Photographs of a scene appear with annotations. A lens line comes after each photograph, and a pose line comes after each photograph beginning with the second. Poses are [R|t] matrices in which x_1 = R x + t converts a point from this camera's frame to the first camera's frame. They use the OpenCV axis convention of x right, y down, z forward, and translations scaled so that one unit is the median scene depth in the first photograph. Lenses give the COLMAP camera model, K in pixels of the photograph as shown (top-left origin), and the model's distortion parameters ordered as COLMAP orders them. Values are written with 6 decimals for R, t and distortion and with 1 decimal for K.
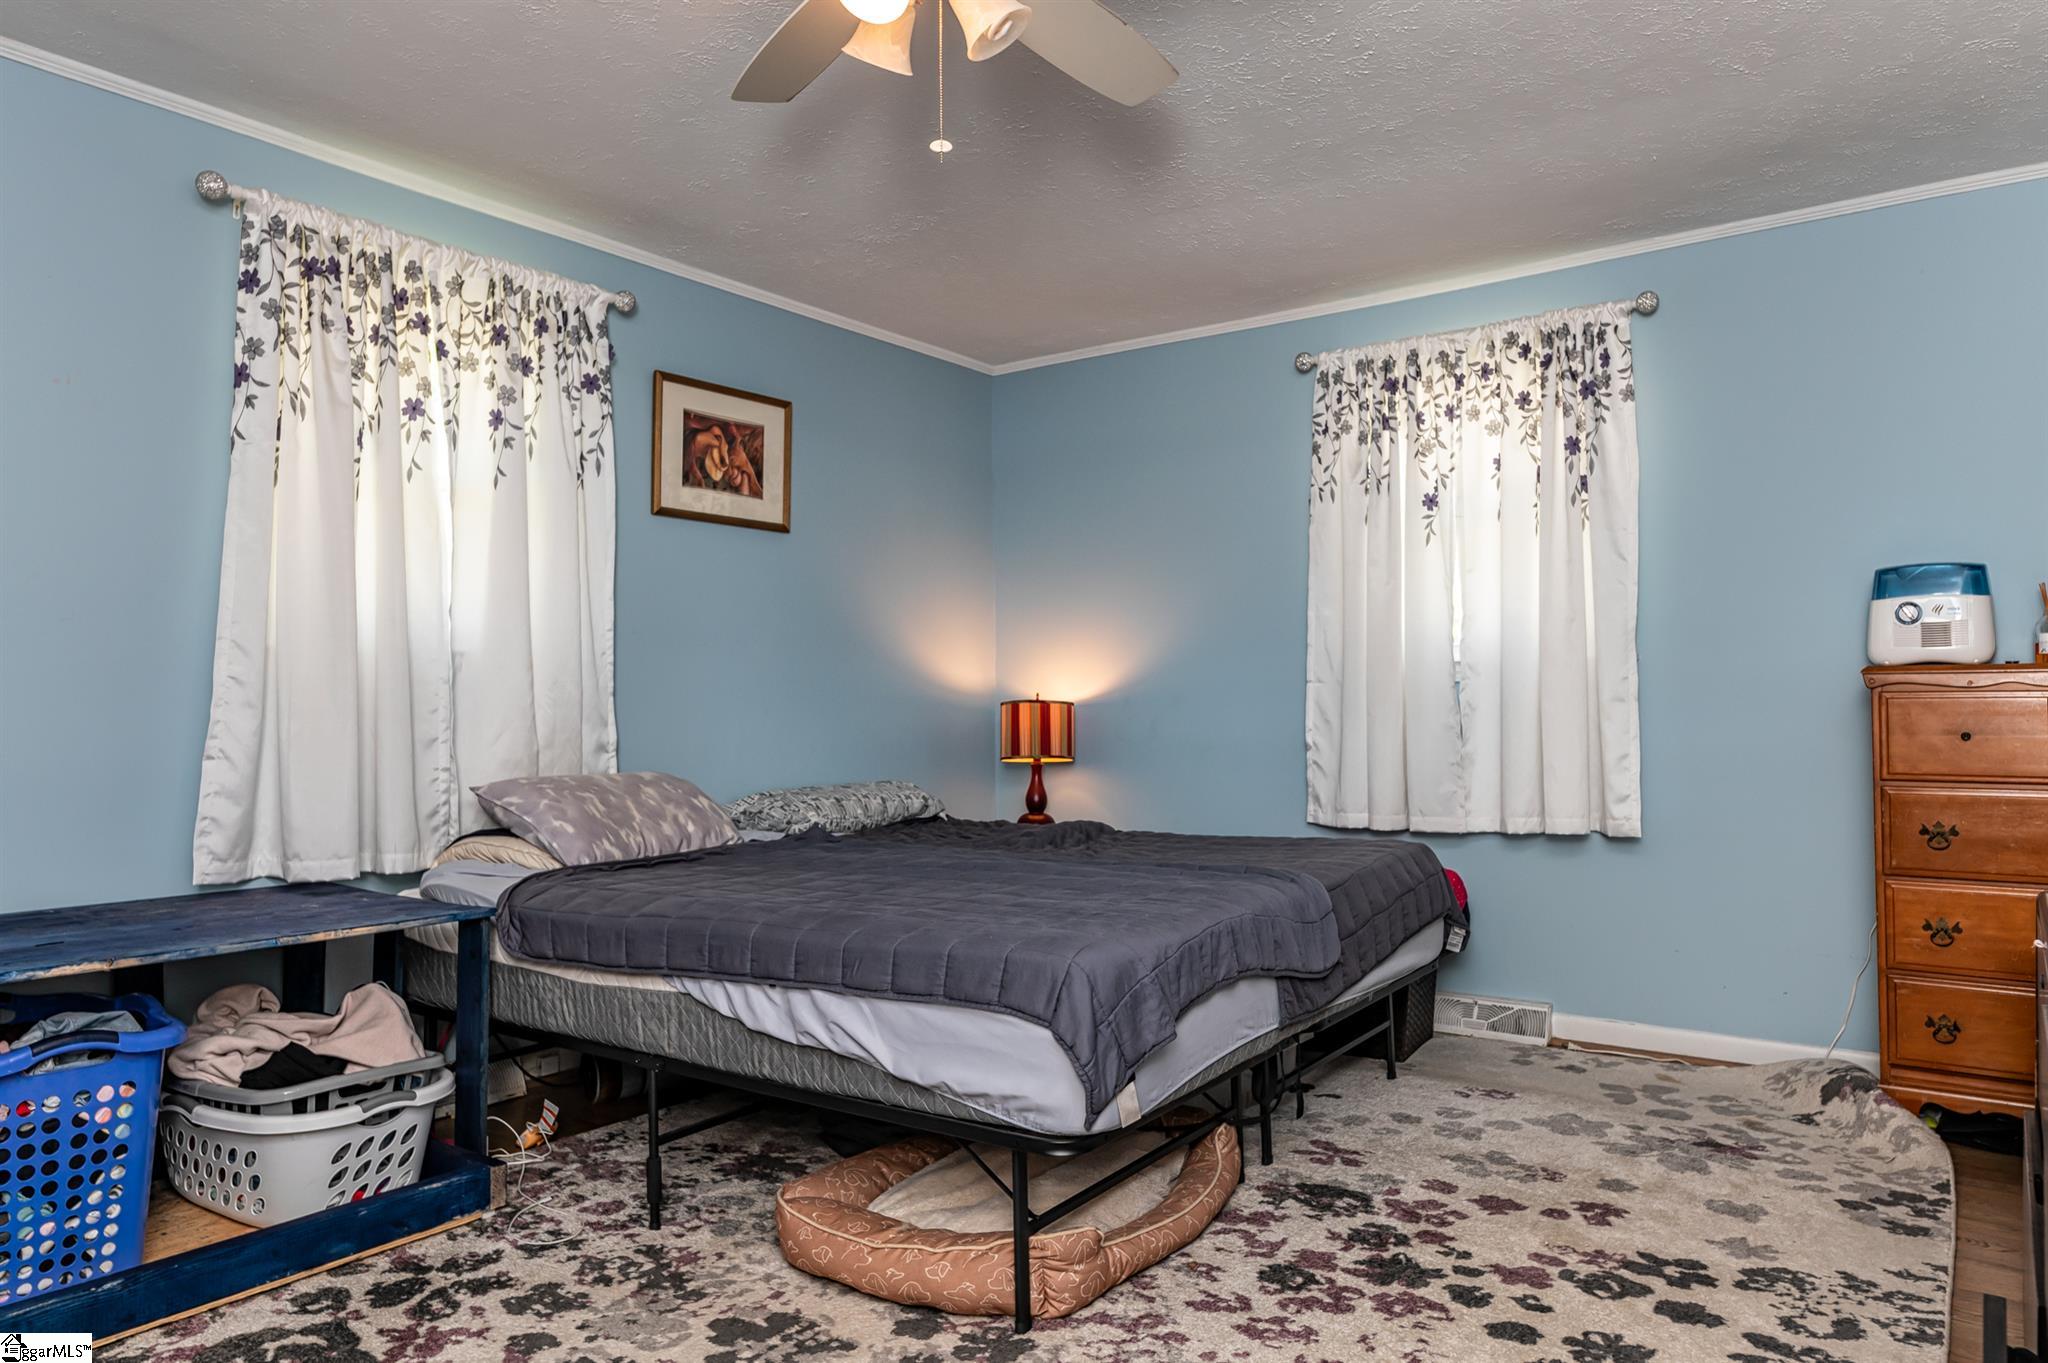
lens RADIAL K [[1332.7, 0, 1024.0], [0, 1332.7, 681.5], [0, 0, 1]] dist [0.000492, -0.002737]
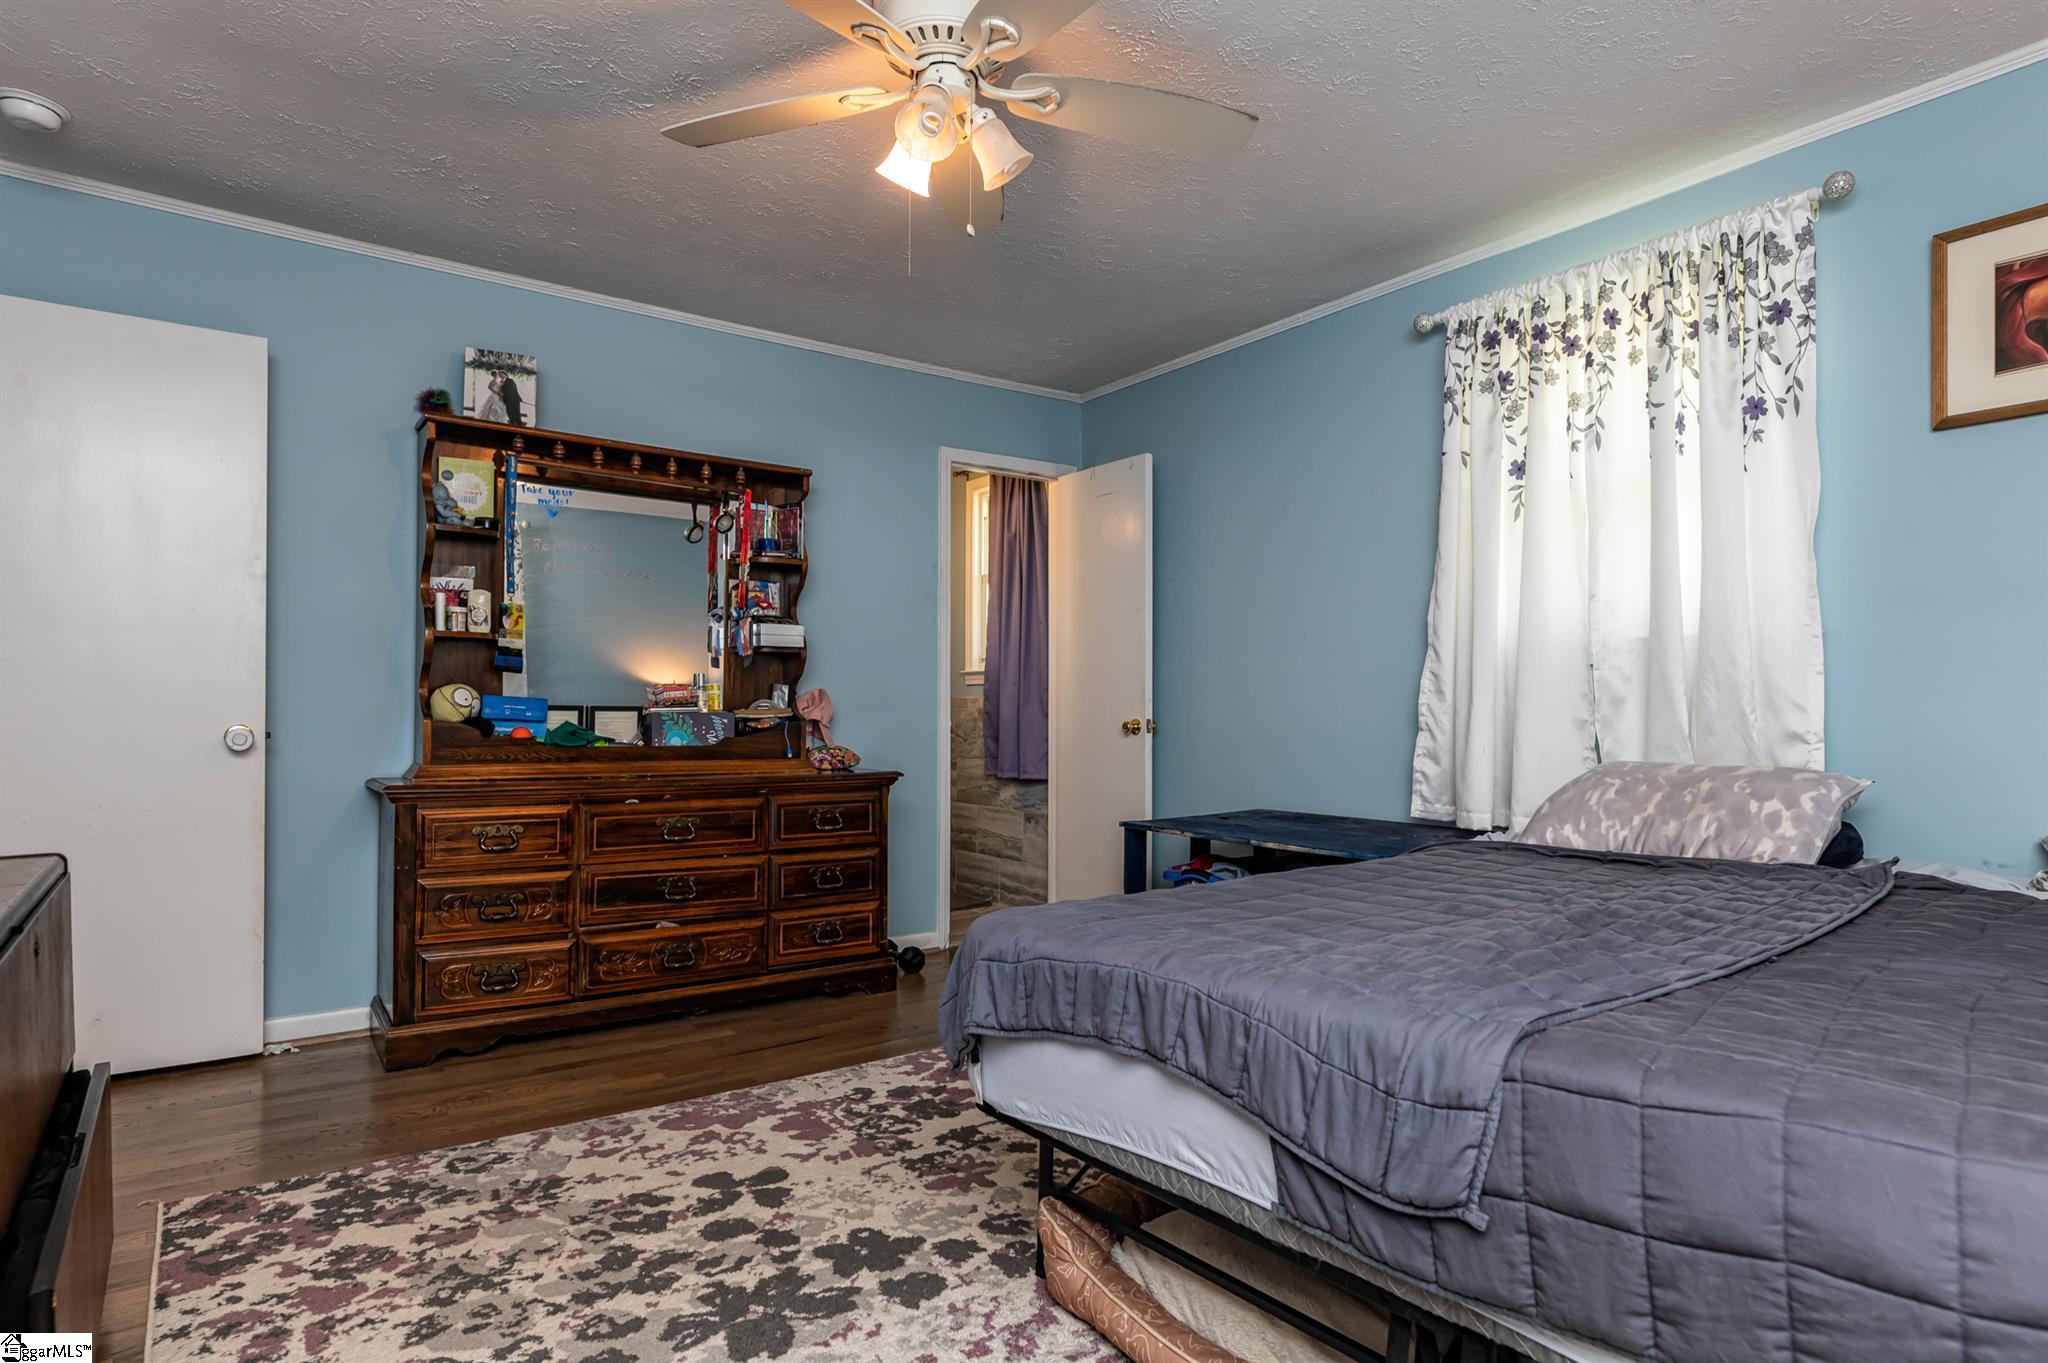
lens RADIAL K [[1119.8, 0, 1024.0], [0, 1119.8, 681.5], [0, 0, 1]] dist [-0.002761, -0.001053]
pose [[-0.294443, -0.014682, -0.955556, 0.505129], [0.028595, 0.999299, -0.024165, 0.018162], [0.955241, -0.034439, -0.293817, 0.736158]]
